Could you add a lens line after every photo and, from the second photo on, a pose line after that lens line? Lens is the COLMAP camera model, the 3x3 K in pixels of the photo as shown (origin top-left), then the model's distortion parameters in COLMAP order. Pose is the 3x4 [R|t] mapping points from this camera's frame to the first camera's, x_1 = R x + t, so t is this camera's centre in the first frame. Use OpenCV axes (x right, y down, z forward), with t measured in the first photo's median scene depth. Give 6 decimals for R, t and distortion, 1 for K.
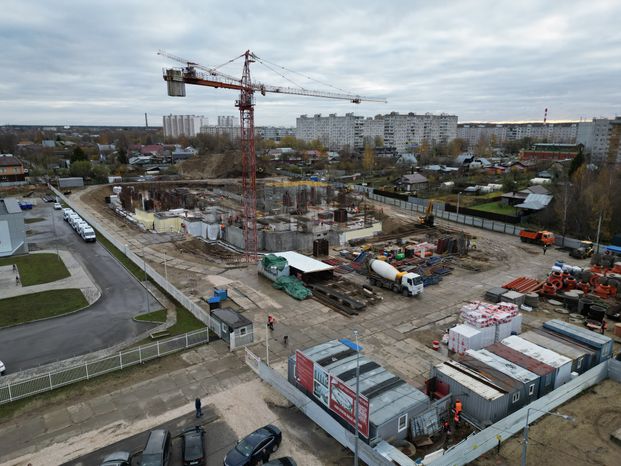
lens RADIAL K [[429.0, 0, 312.0], [0, 429.0, 231.5], [0, 0, 1]] dist [0.084589, -0.084017]
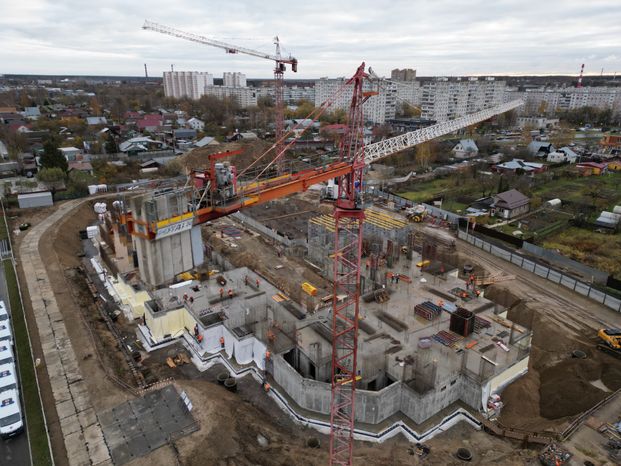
lens RADIAL K [[429.0, 0, 312.0], [0, 429.0, 231.5], [0, 0, 1]] dist [0.084589, -0.084017]
pose [[0.999911, 0.008472, -0.010335, -0.158940], [-0.007346, 0.994499, 0.104489, -0.266796], [0.011163, -0.104404, 0.994472, 0.523464]]
